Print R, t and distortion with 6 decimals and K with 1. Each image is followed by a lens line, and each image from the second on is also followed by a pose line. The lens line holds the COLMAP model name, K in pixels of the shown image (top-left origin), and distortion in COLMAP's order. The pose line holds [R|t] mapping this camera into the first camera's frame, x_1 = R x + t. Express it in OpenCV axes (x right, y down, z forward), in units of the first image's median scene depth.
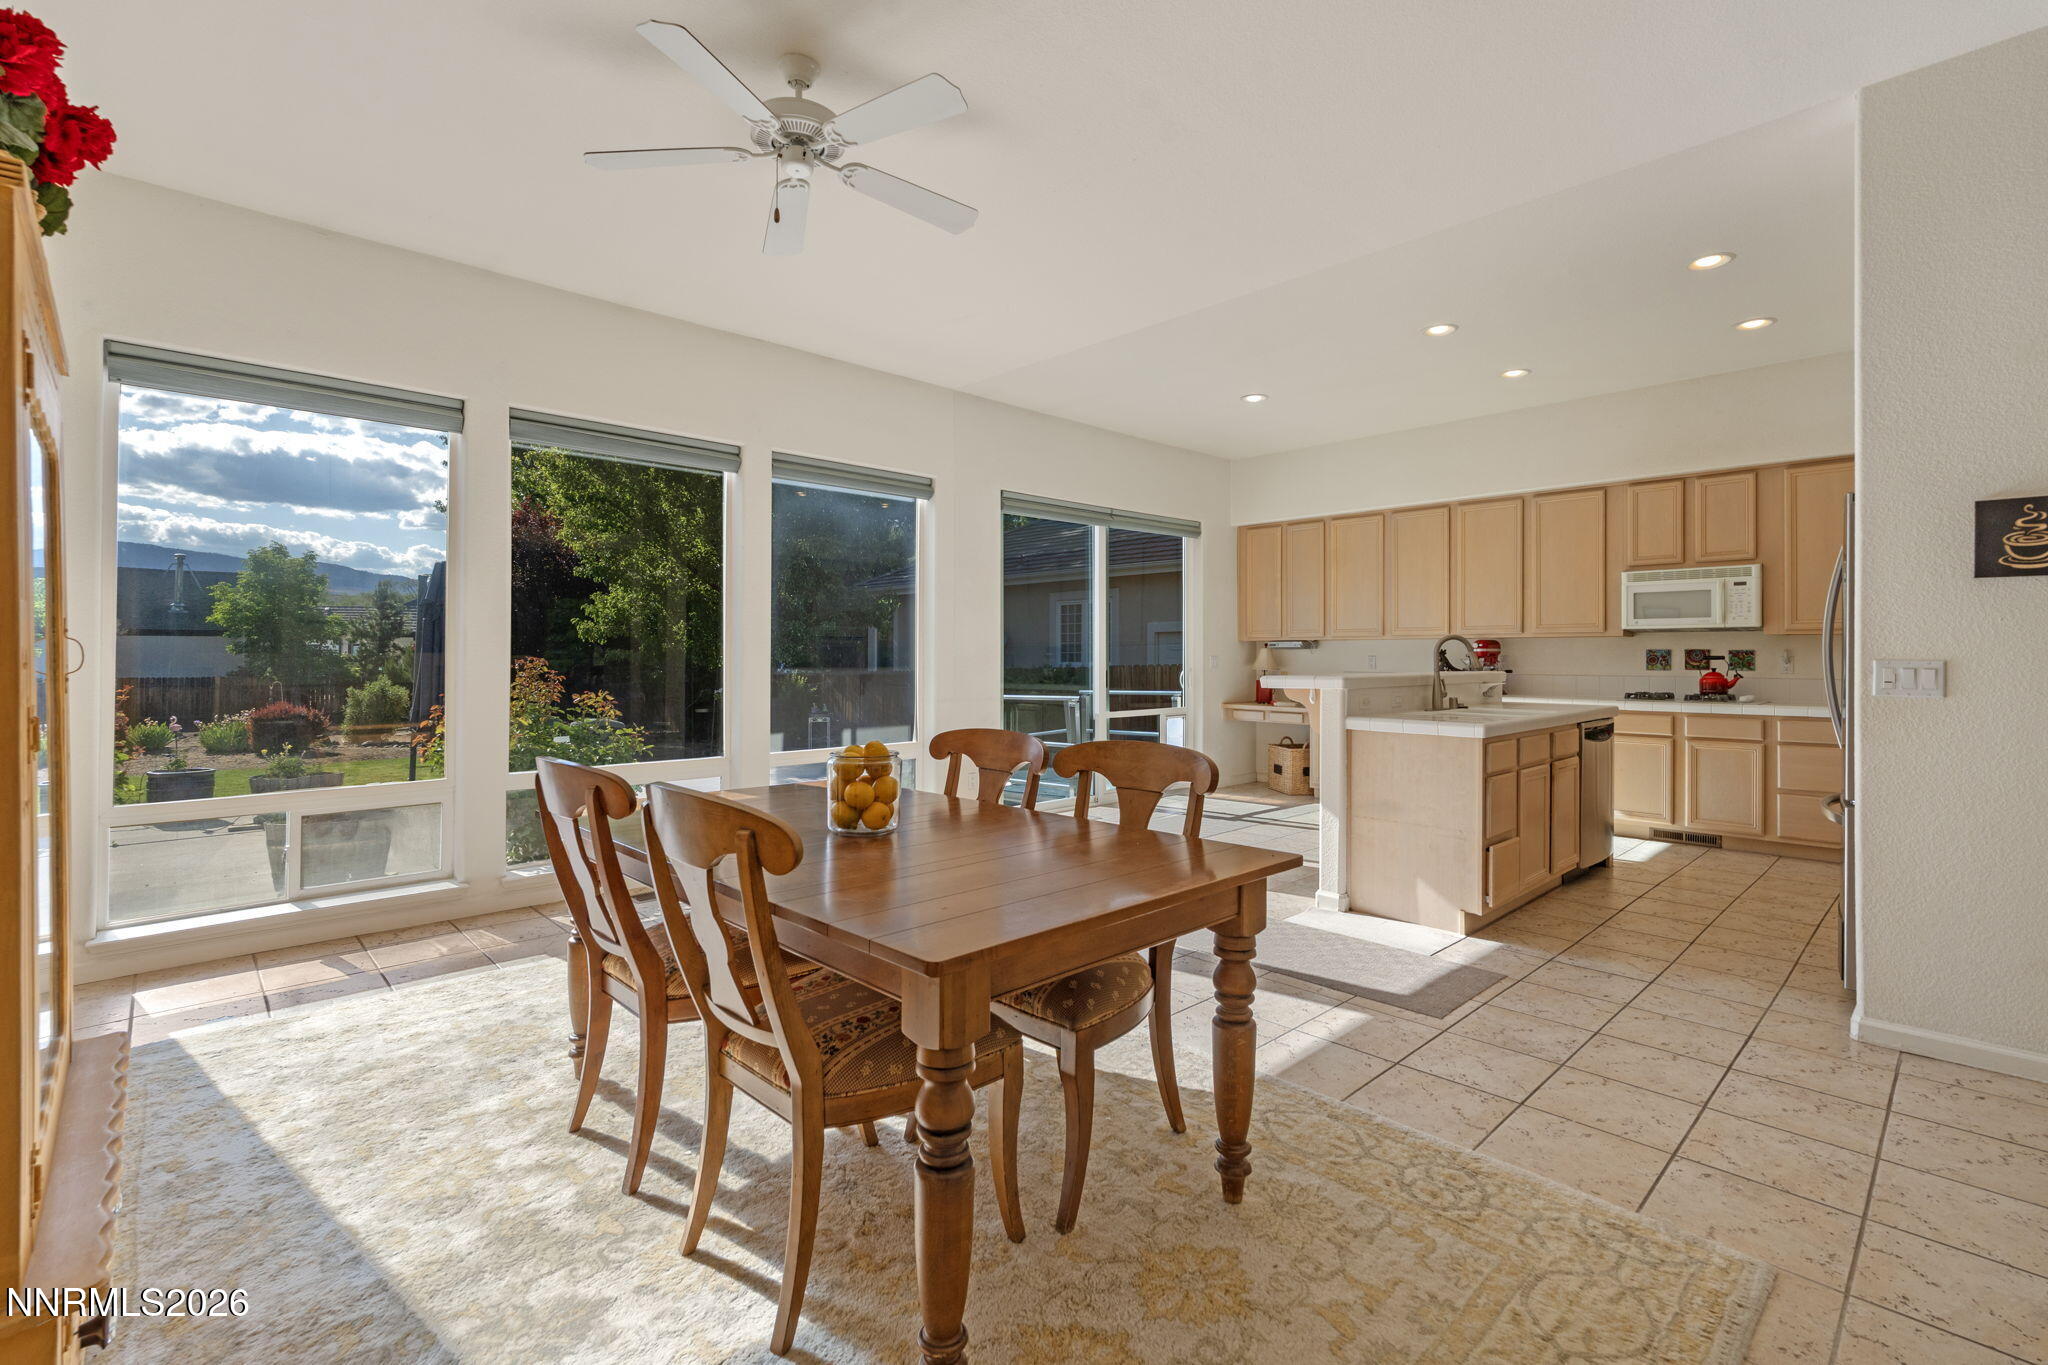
lens RADIAL K [[901.3, 0, 1025.4], [0, 901.3, 665.7], [0, 0, 1]] dist [-0.004675, -0.000382]
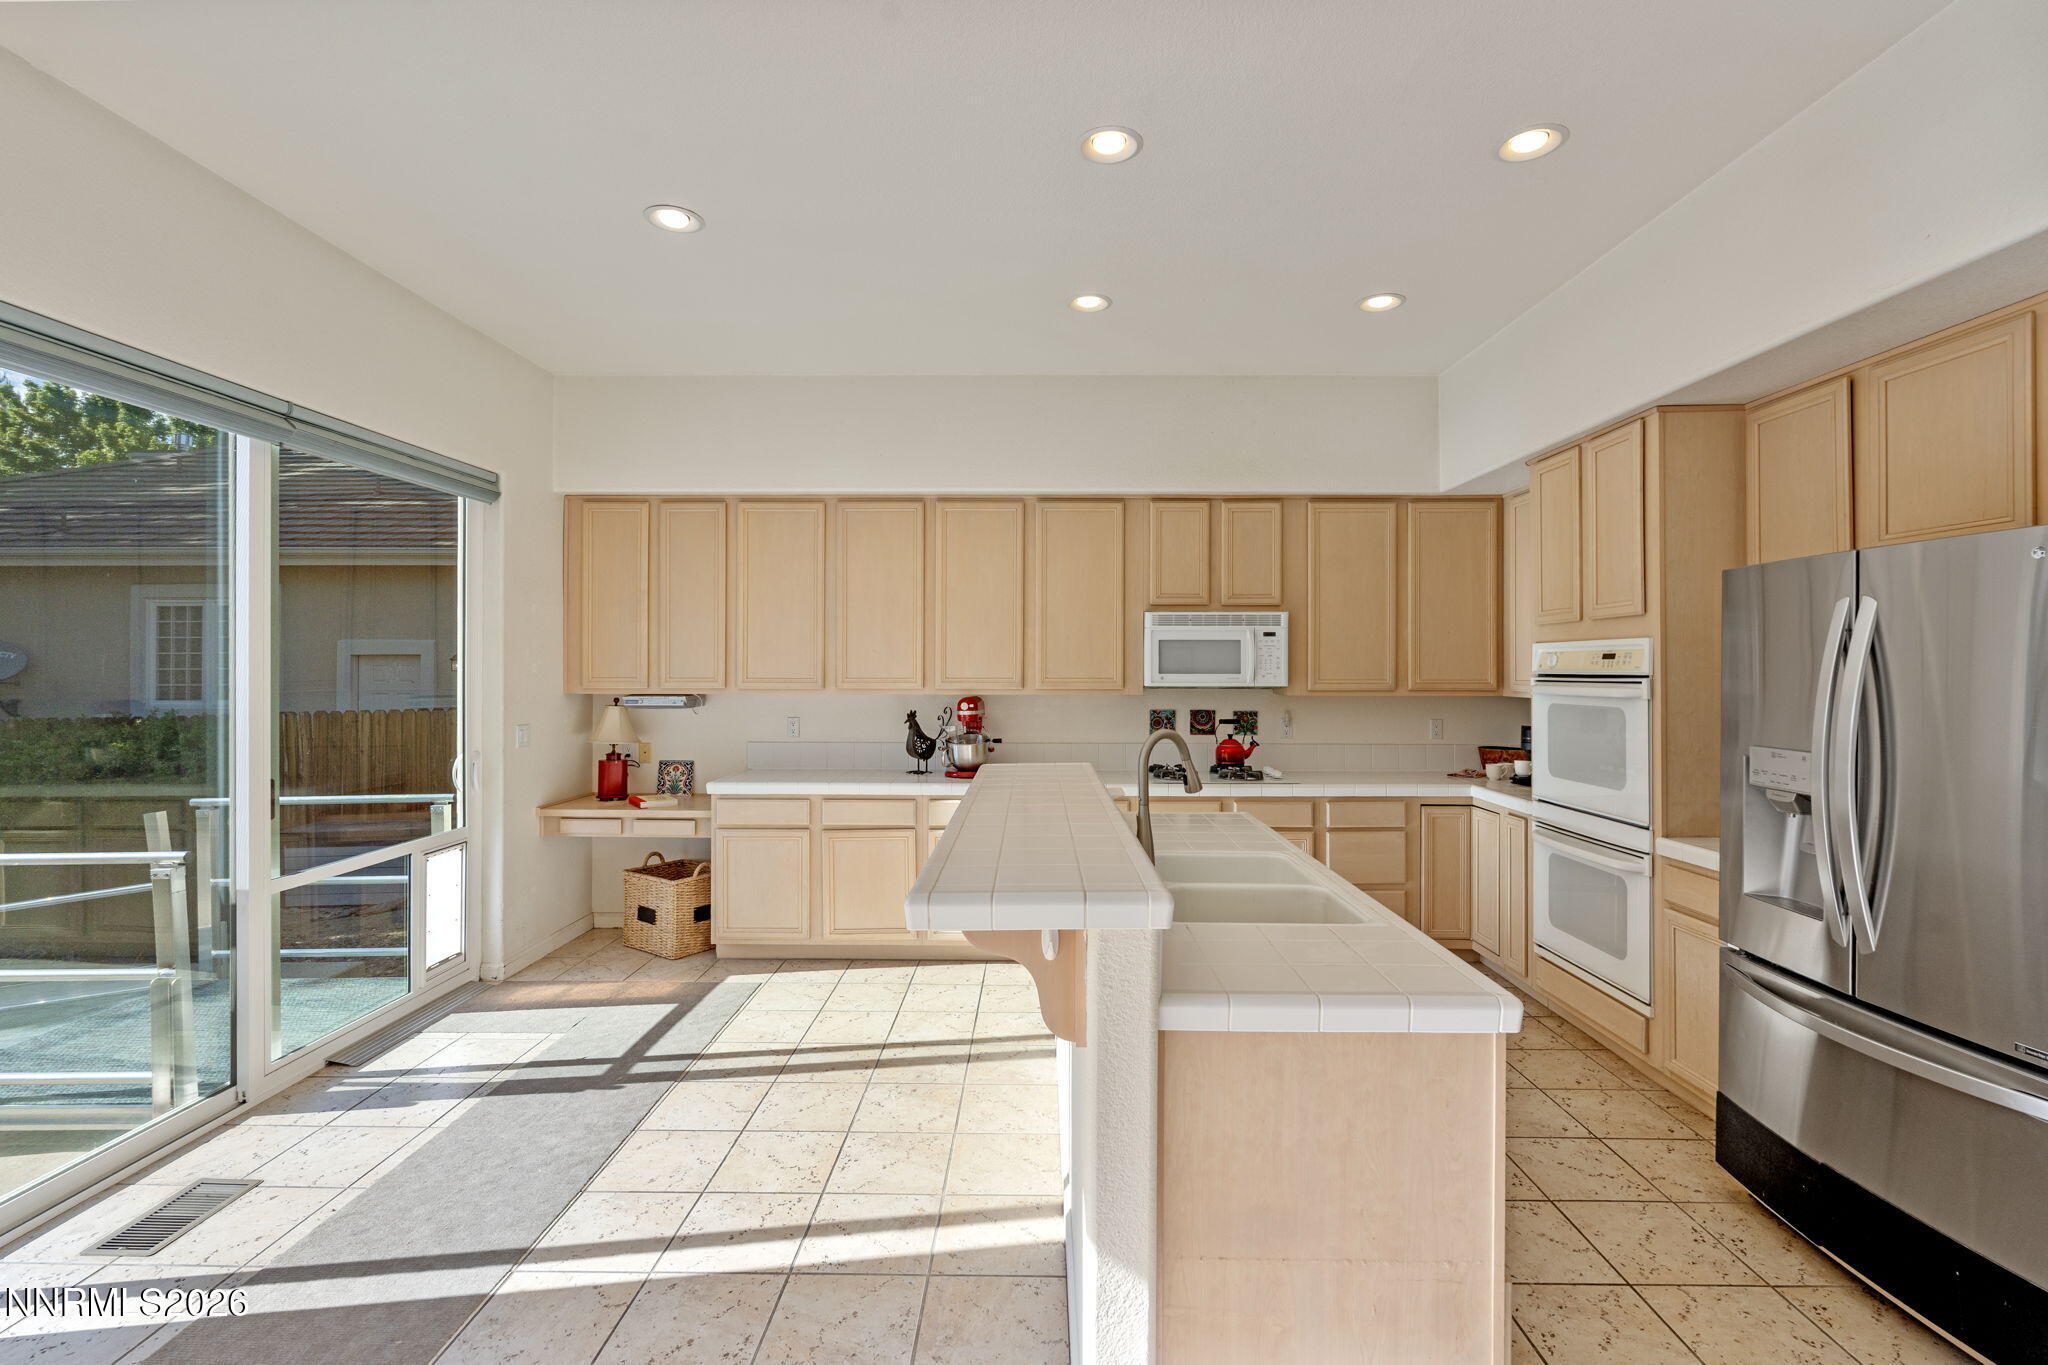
lens RADIAL K [[901.3, 0, 1025.4], [0, 901.3, 665.7], [0, 0, 1]] dist [-0.004675, -0.000382]
pose [[0.695065, 0.003081, 0.718940, 0.035316], [0.008003, 0.999896, -0.012022, -0.044911], [-0.718902, 0.014110, 0.694968, 0.485399]]
